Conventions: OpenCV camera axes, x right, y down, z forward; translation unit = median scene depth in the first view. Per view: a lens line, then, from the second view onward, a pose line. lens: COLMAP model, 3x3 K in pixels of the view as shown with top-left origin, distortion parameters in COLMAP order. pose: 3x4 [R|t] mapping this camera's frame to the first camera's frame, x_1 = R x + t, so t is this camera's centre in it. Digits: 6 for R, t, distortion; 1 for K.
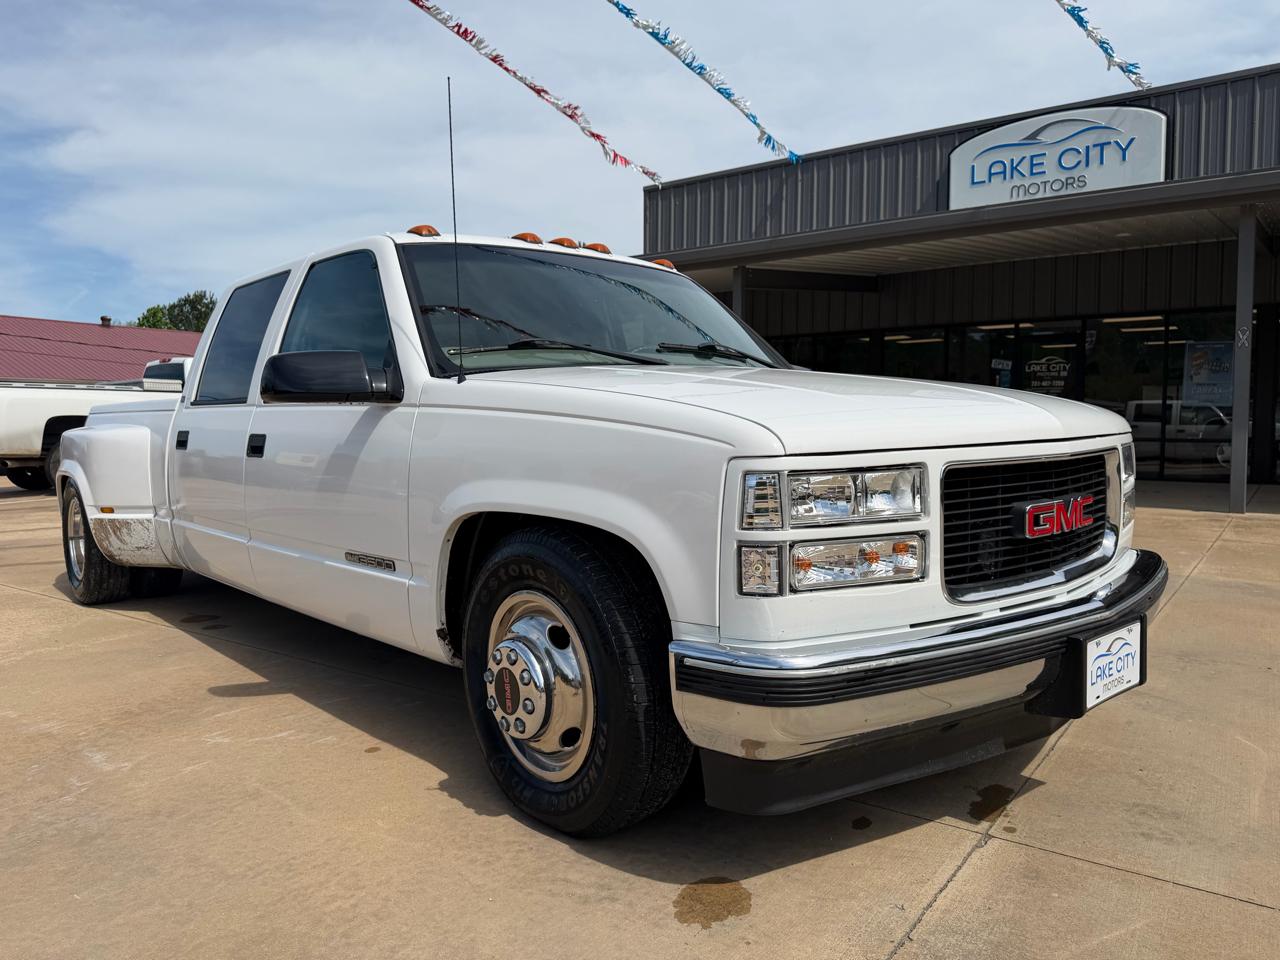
lens RADIAL K [[911.6, 0, 645.7], [0, 911.6, 463.5], [0, 0, 1]] dist [-0.000512, -0.003812]
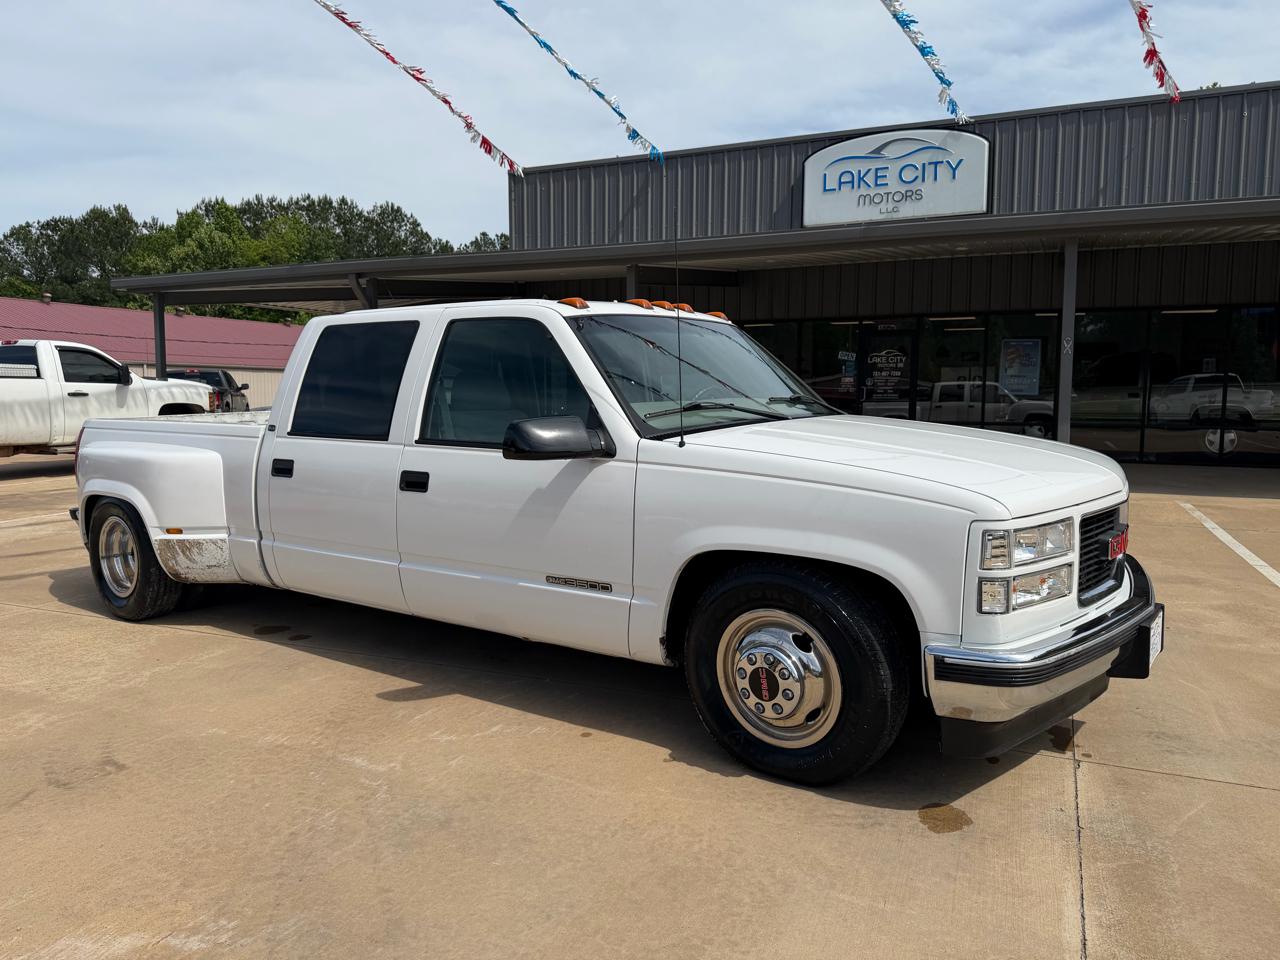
lens RADIAL K [[898.2, 0, 648.3], [0, 898.2, 474.4], [0, 0, 1]] dist [0.045207, -0.061500]
pose [[0.977093, -0.017272, 0.212113, -0.481065], [0.007000, 0.998770, 0.049083, -0.103618], [-0.212699, -0.046473, 0.976012, -0.207094]]
